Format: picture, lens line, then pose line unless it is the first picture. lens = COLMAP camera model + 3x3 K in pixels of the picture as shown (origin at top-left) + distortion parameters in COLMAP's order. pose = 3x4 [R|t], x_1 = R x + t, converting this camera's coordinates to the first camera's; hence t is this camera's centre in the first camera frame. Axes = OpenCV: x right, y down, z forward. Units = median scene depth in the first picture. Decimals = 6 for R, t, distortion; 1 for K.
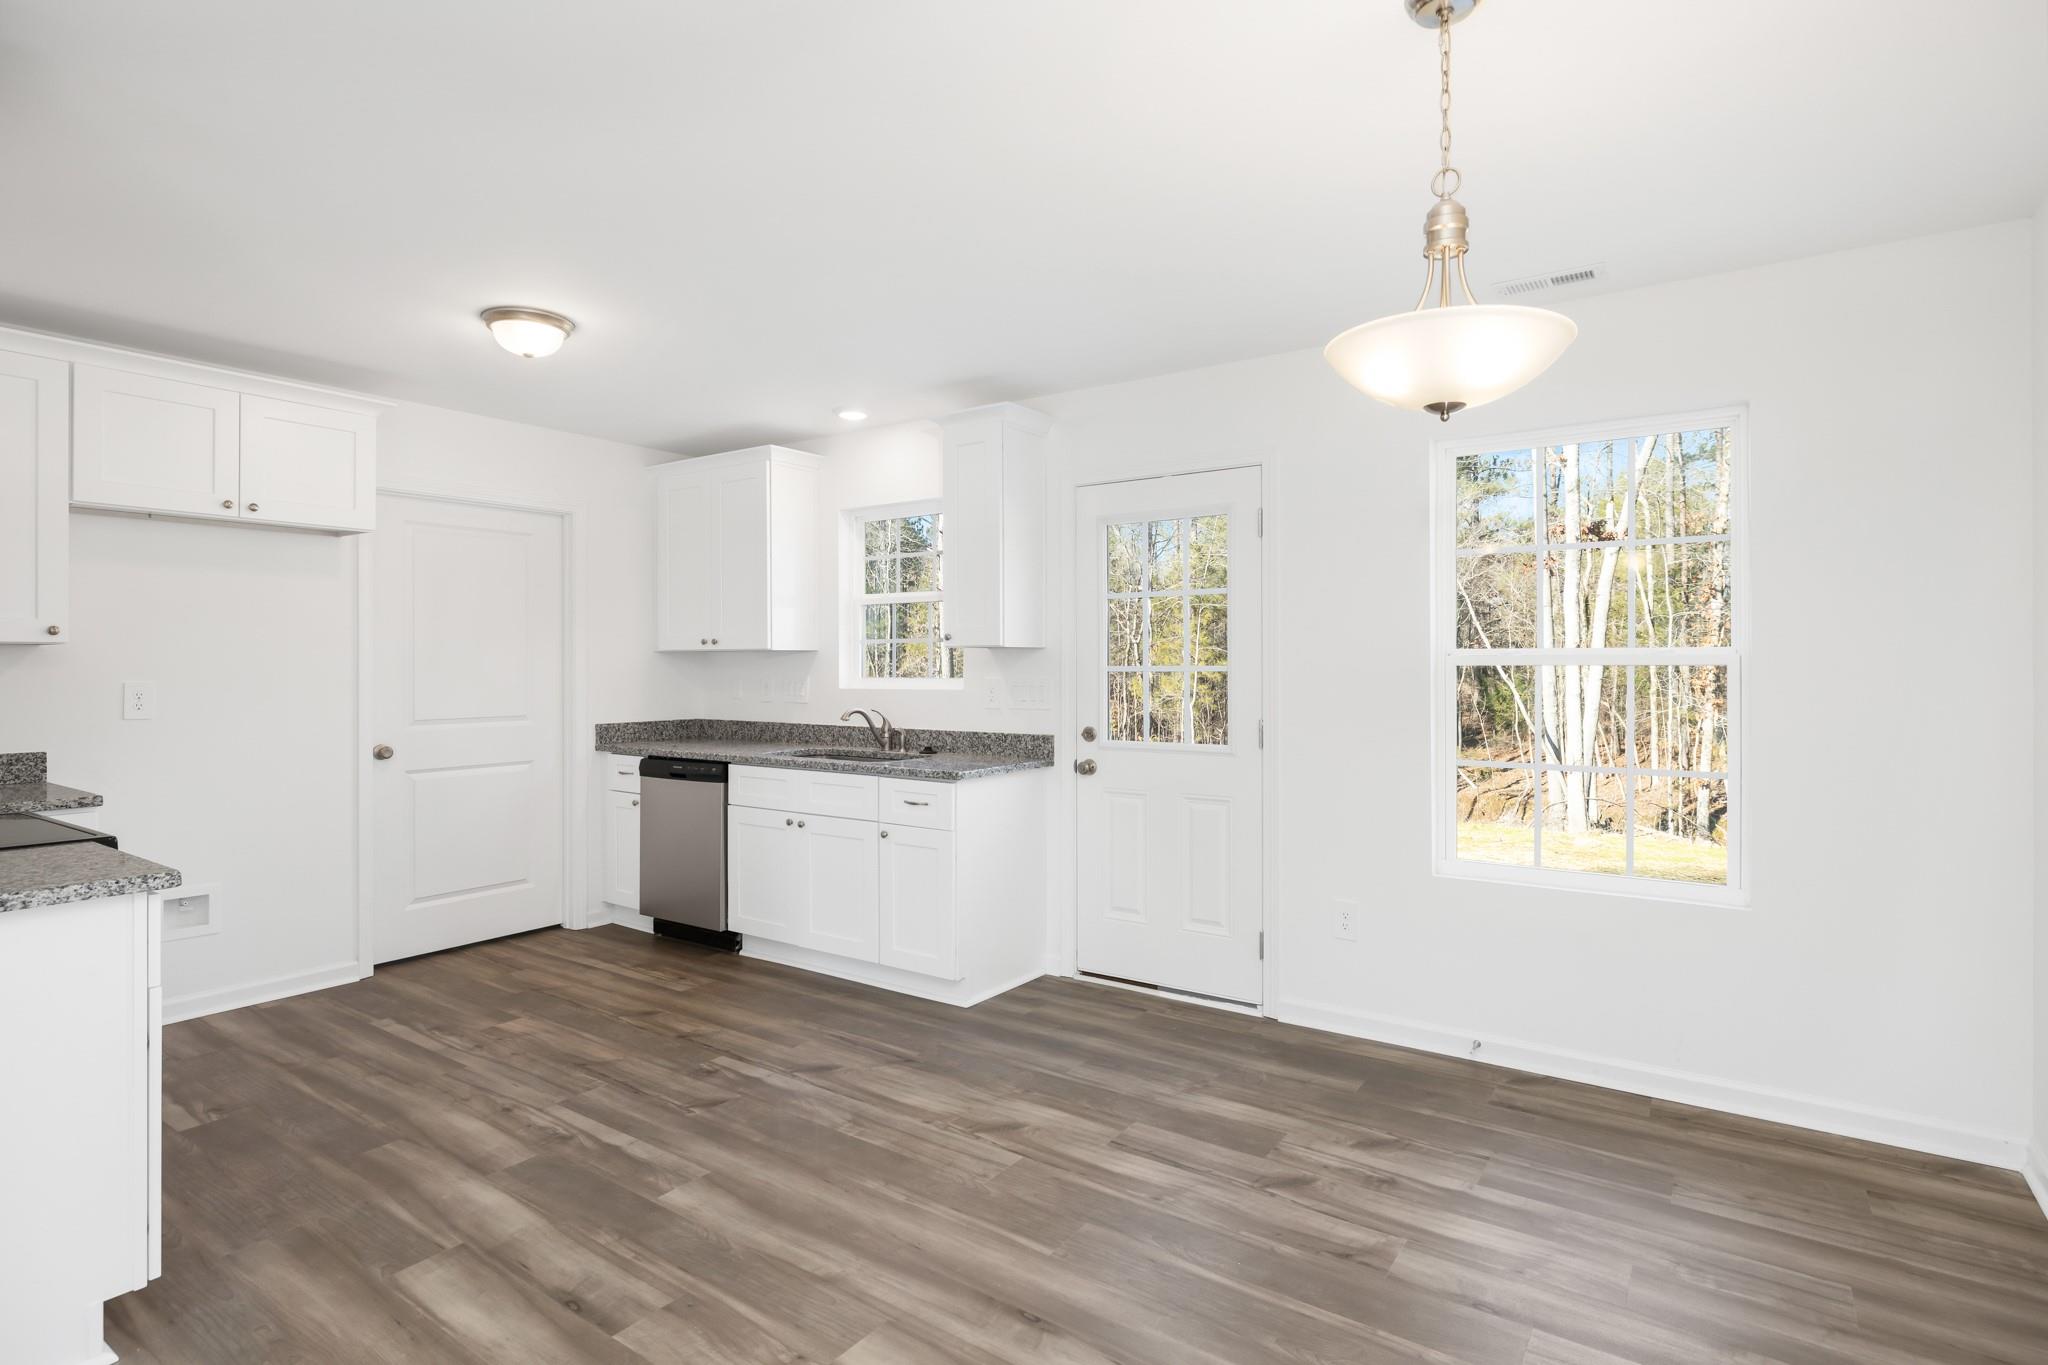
lens RADIAL K [[1025.2, 0, 1009.0], [0, 1025.2, 677.1], [0, 0, 1]] dist [-0.004917, 0.000654]
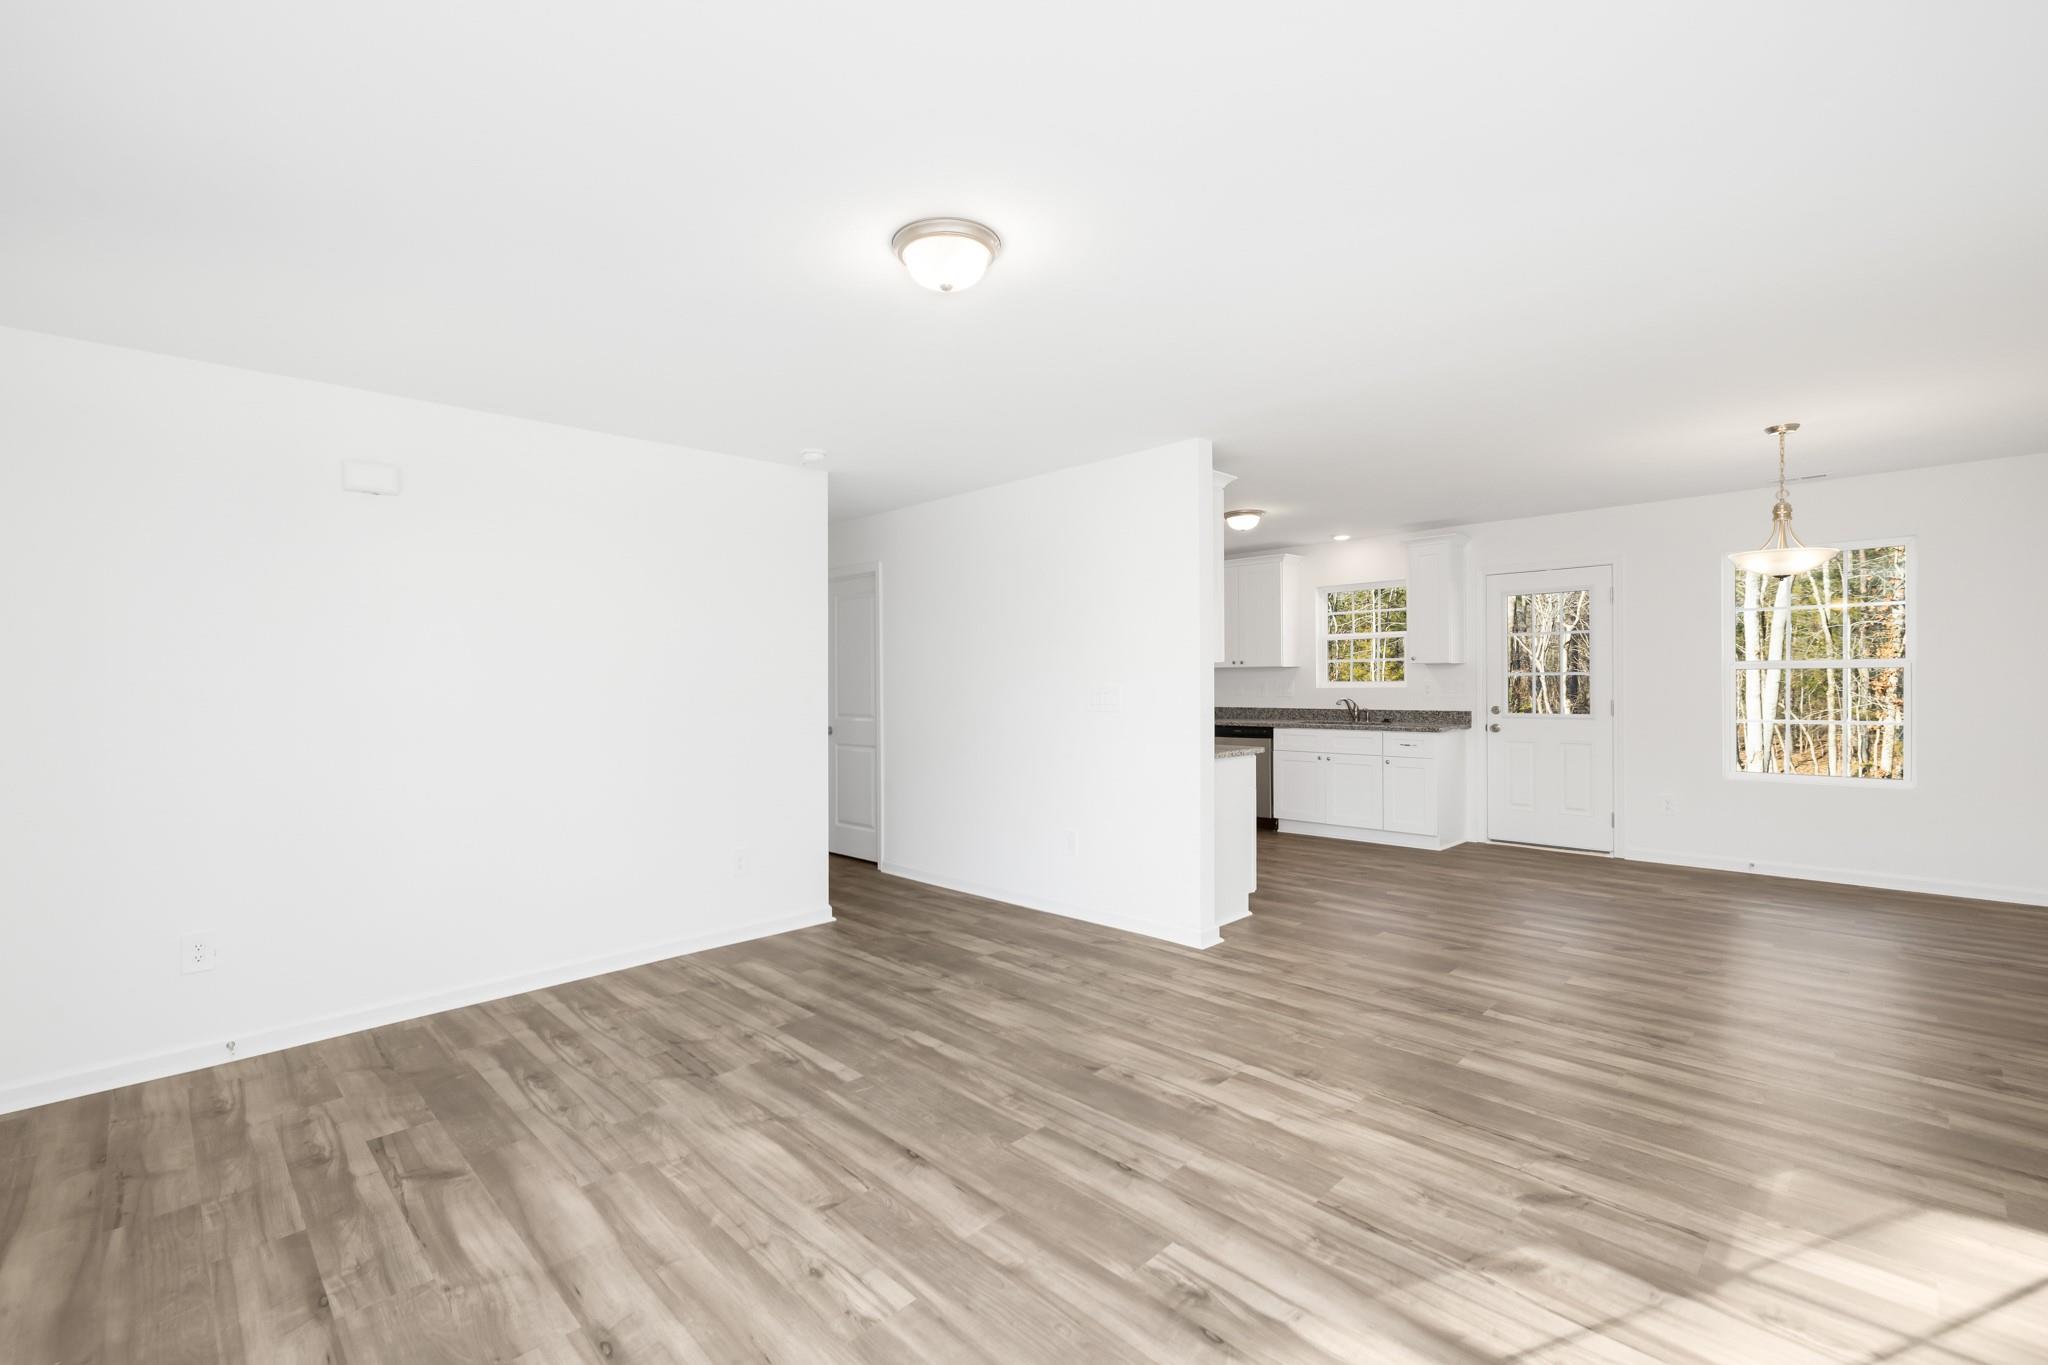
lens RADIAL K [[867.2, 0, 1010.0], [0, 867.2, 692.1], [0, 0, 1]] dist [-0.002086, -0.000265]
pose [[0.981310, -0.007345, -0.192293, -0.531340], [0.008340, 0.999956, 0.004363, 0.010346], [0.192252, -0.005885, 0.981328, -0.769673]]
